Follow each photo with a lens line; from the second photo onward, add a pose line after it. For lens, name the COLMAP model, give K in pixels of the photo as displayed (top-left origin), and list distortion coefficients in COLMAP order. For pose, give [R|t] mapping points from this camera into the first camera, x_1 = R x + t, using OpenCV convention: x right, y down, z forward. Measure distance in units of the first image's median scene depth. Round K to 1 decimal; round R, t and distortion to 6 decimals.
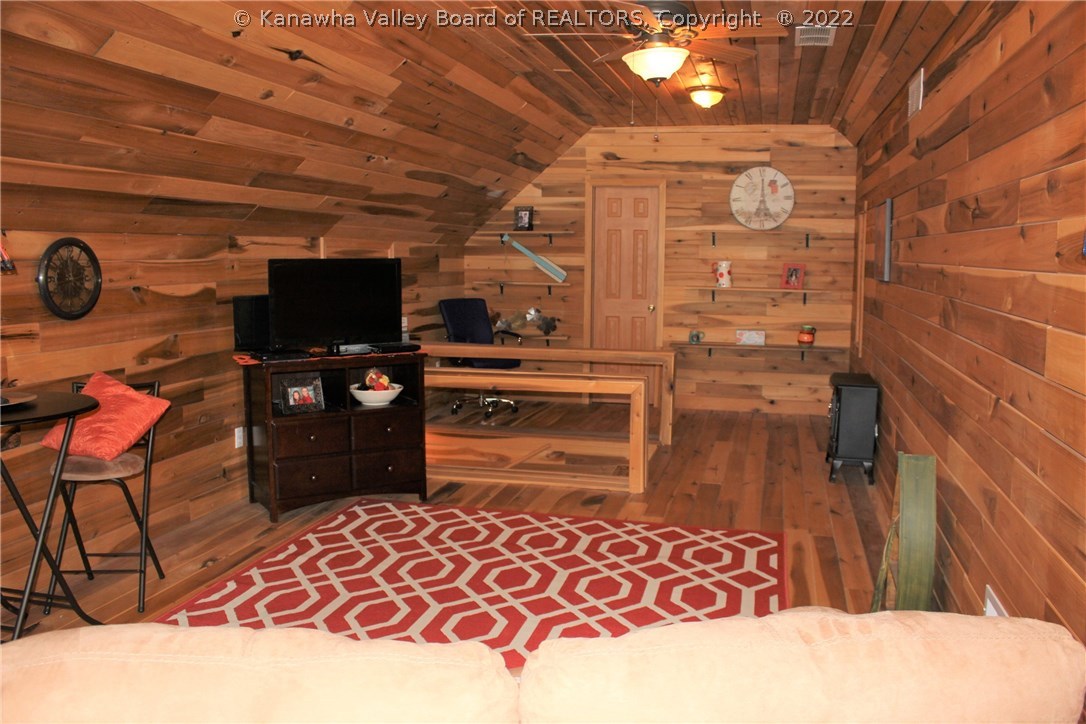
lens RADIAL K [[902.3, 0, 548.6], [0, 902.3, 366.0], [0, 0, 1]] dist [-0.161048, 0.163091]
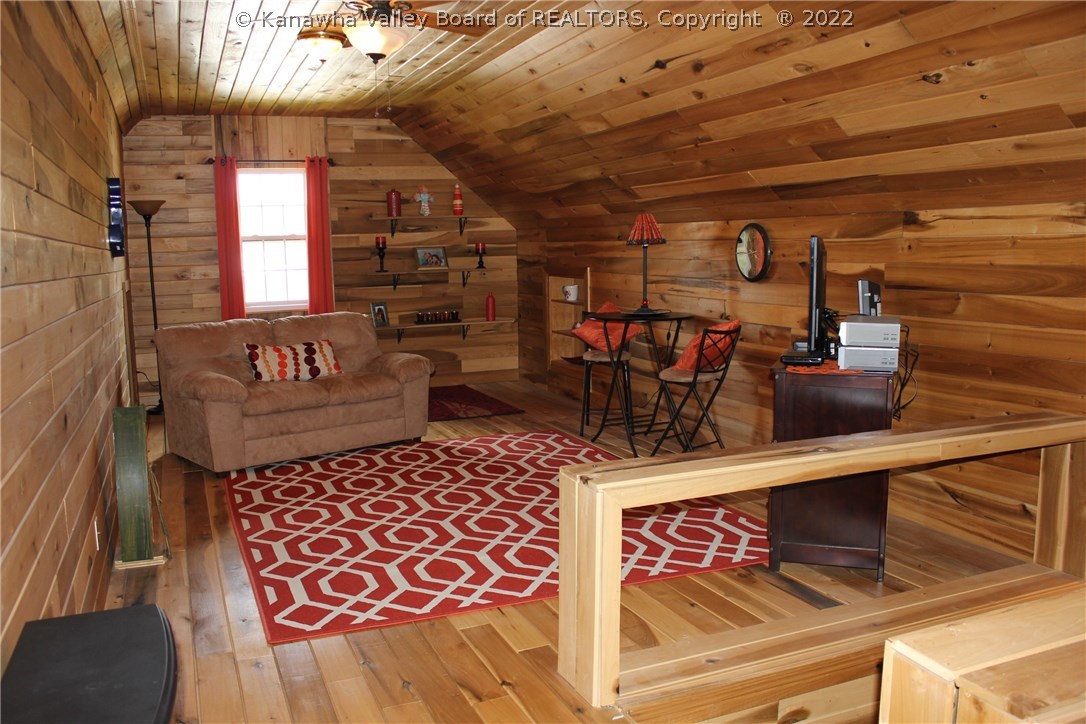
lens RADIAL K [[902.3, 0, 548.6], [0, 902.3, 366.0], [0, 0, 1]] dist [-0.161048, 0.163091]
pose [[-0.793900, 0.082926, -0.602366, 0.475676], [-0.067587, 0.972482, 0.222957, -0.178314], [0.604280, 0.217718, -0.766449, 1.570401]]
